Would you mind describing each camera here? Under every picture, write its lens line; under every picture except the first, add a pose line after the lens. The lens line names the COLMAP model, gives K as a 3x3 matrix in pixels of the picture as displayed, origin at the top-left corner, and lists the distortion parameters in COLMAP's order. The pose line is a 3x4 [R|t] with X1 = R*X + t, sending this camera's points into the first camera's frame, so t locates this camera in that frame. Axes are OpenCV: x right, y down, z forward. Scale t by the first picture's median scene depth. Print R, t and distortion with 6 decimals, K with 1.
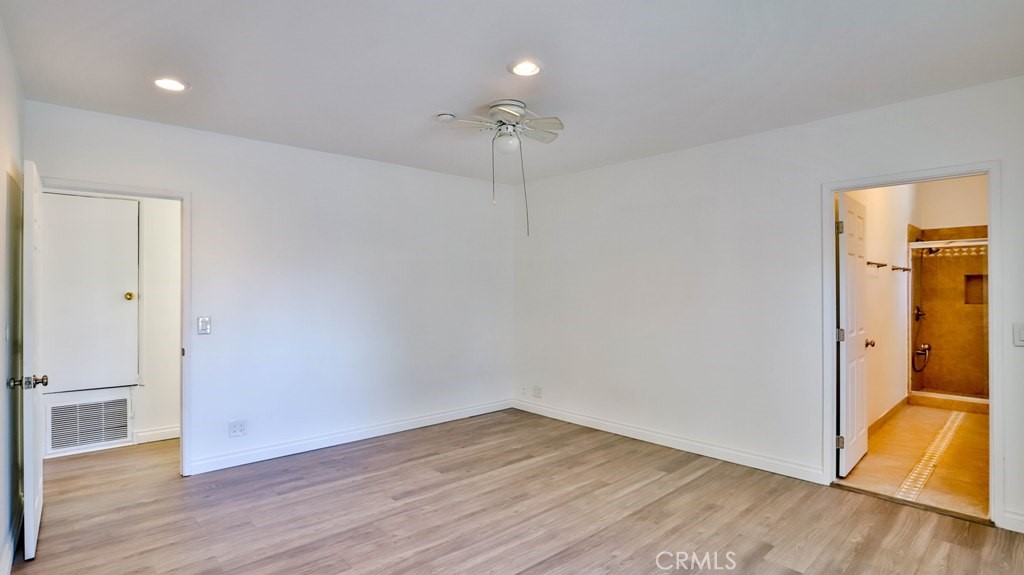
lens RADIAL K [[516.7, 0, 512.0], [0, 516.7, 287.5], [0, 0, 1]] dist [-0.055039, 0.022149]
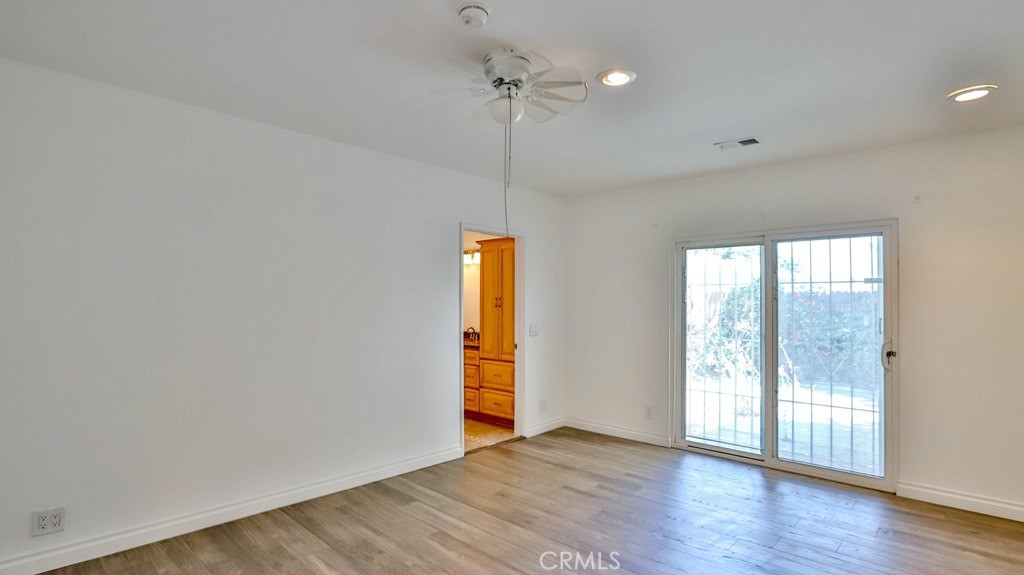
lens RADIAL K [[503.2, 0, 511.7], [0, 503.2, 285.7], [0, 0, 1]] dist [-0.050994, 0.018913]
pose [[-0.061783, 0.031111, 0.997605, -0.707832], [0.001187, 0.999516, -0.031097, -0.010726], [-0.998089, -0.000738, -0.061790, 0.969109]]
